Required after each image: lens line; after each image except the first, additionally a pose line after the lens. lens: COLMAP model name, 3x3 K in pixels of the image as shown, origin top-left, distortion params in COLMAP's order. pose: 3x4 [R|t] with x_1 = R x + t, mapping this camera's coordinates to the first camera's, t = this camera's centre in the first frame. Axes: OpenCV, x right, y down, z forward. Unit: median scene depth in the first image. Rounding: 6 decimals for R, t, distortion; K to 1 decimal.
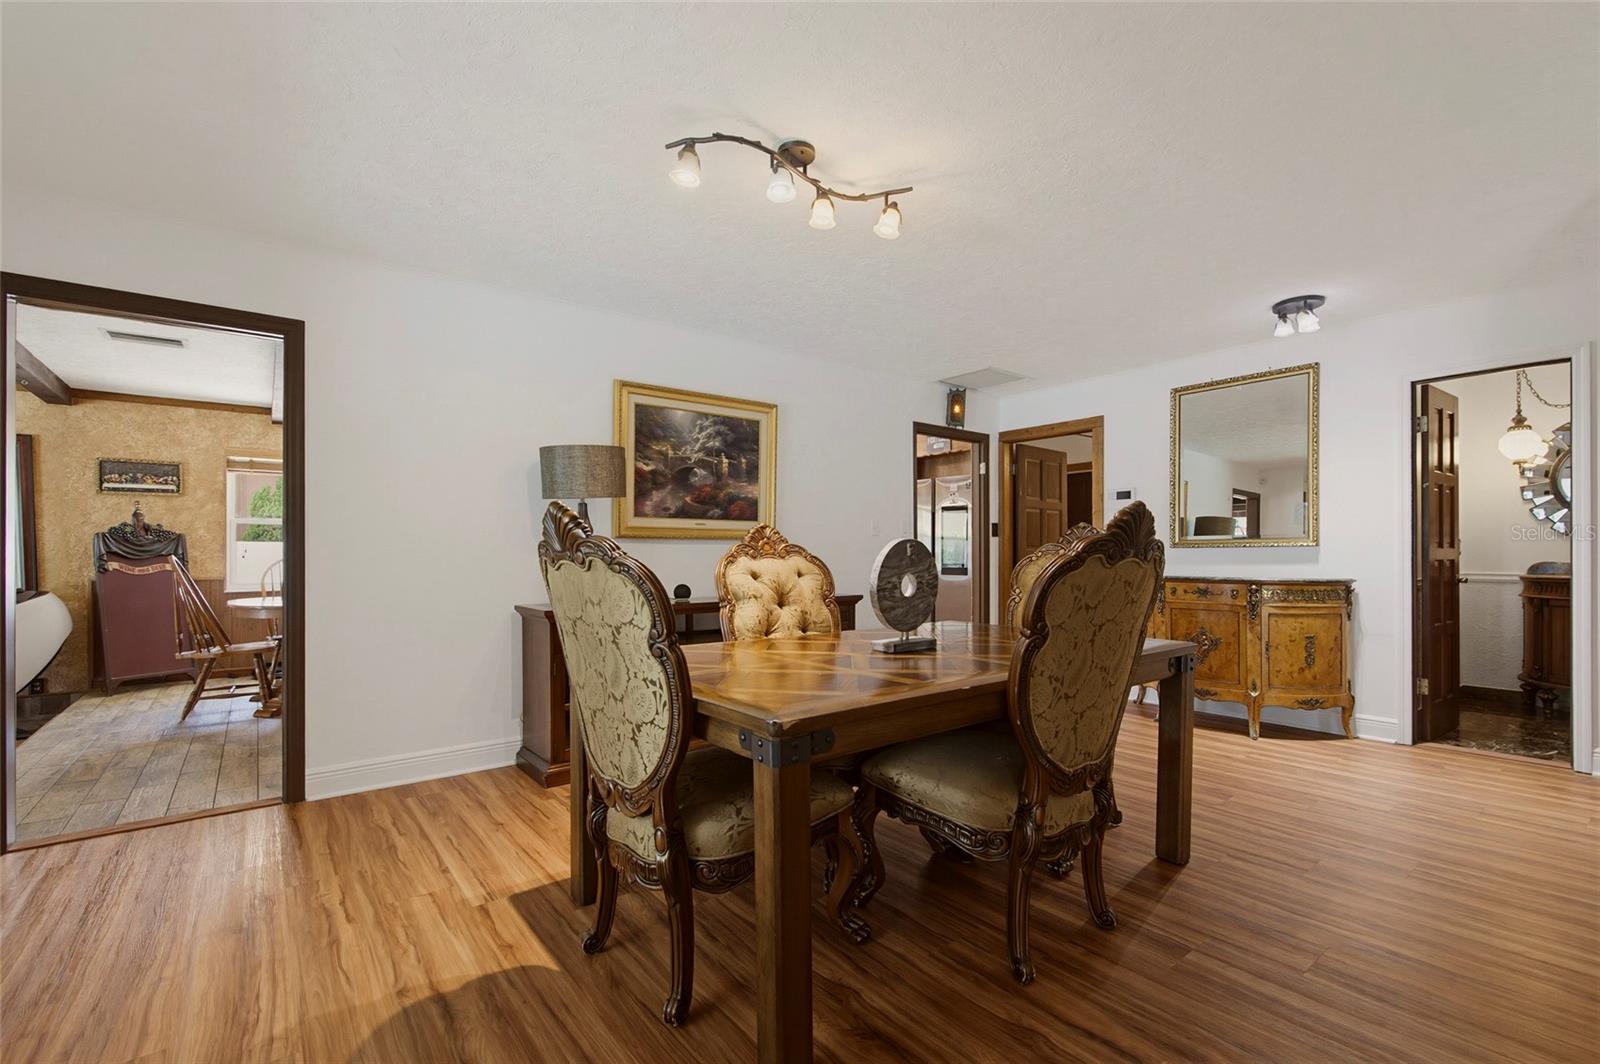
lens RADIAL K [[714.2, 0, 806.8], [0, 714.2, 551.4], [0, 0, 1]] dist [-0.001119, 0.000425]
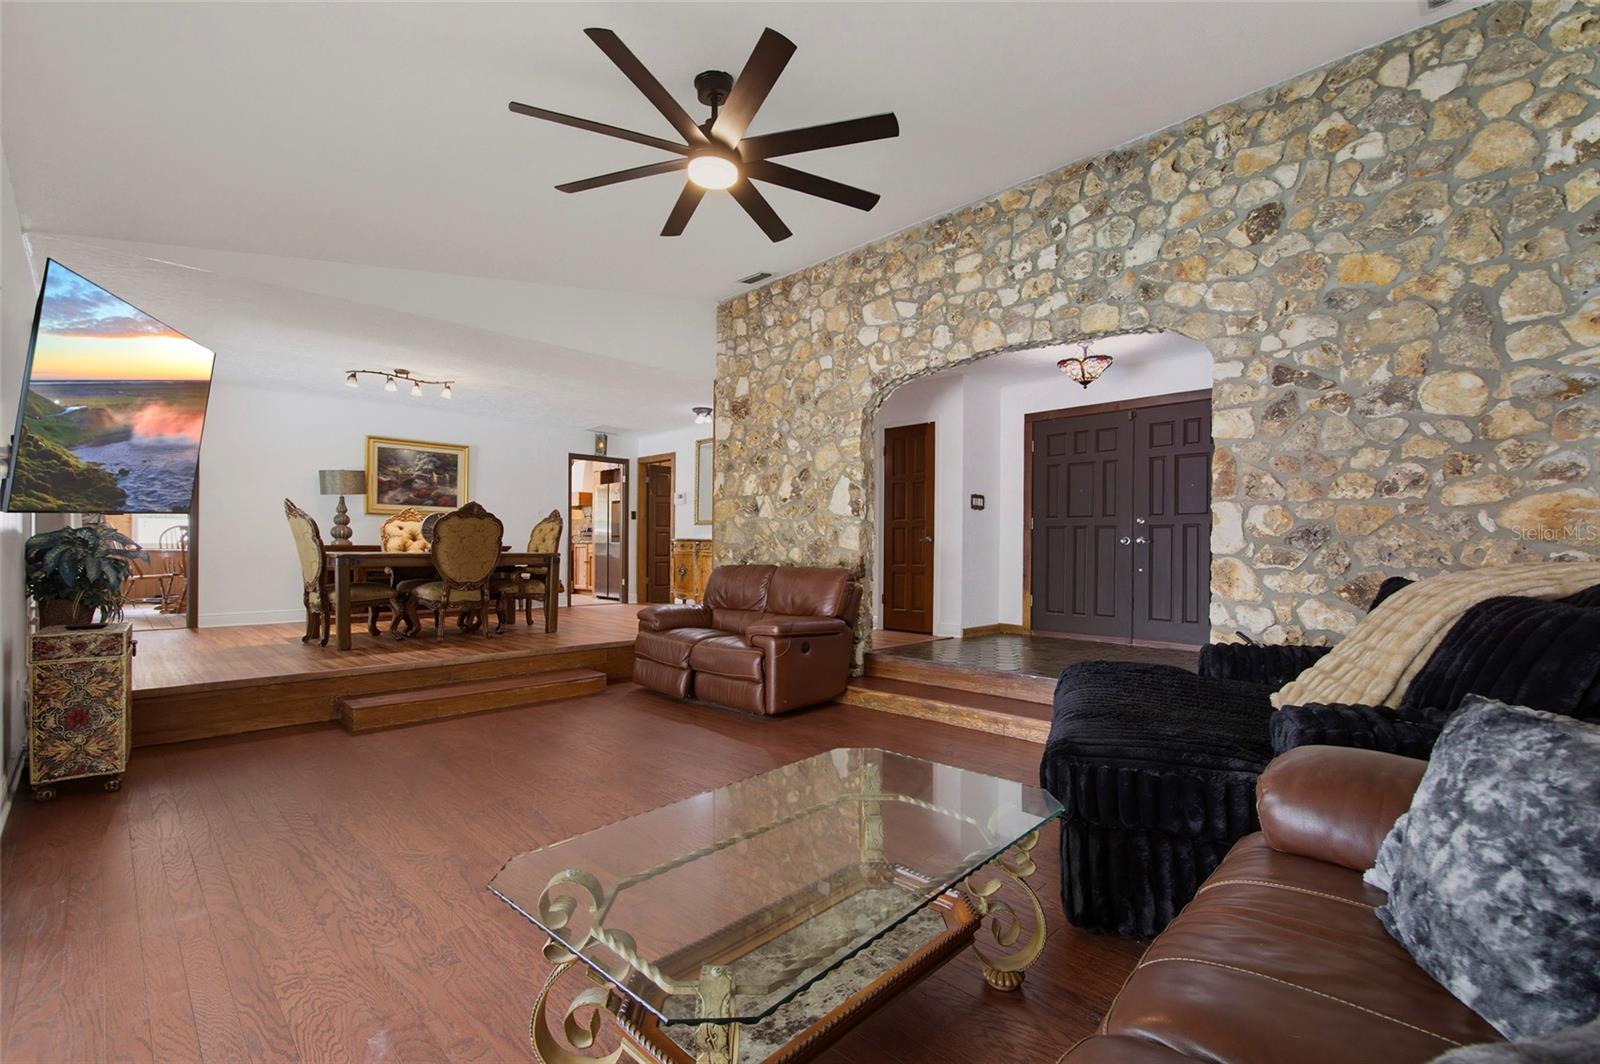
lens RADIAL K [[714.2, 0, 806.8], [0, 714.2, 551.4], [0, 0, 1]] dist [-0.001119, 0.000425]
pose [[0.992712, 0.006845, 0.120320, 0.665583], [-0.008124, 0.999916, 0.010140, 0.050678], [-0.120241, -0.011043, 0.992683, -1.057109]]
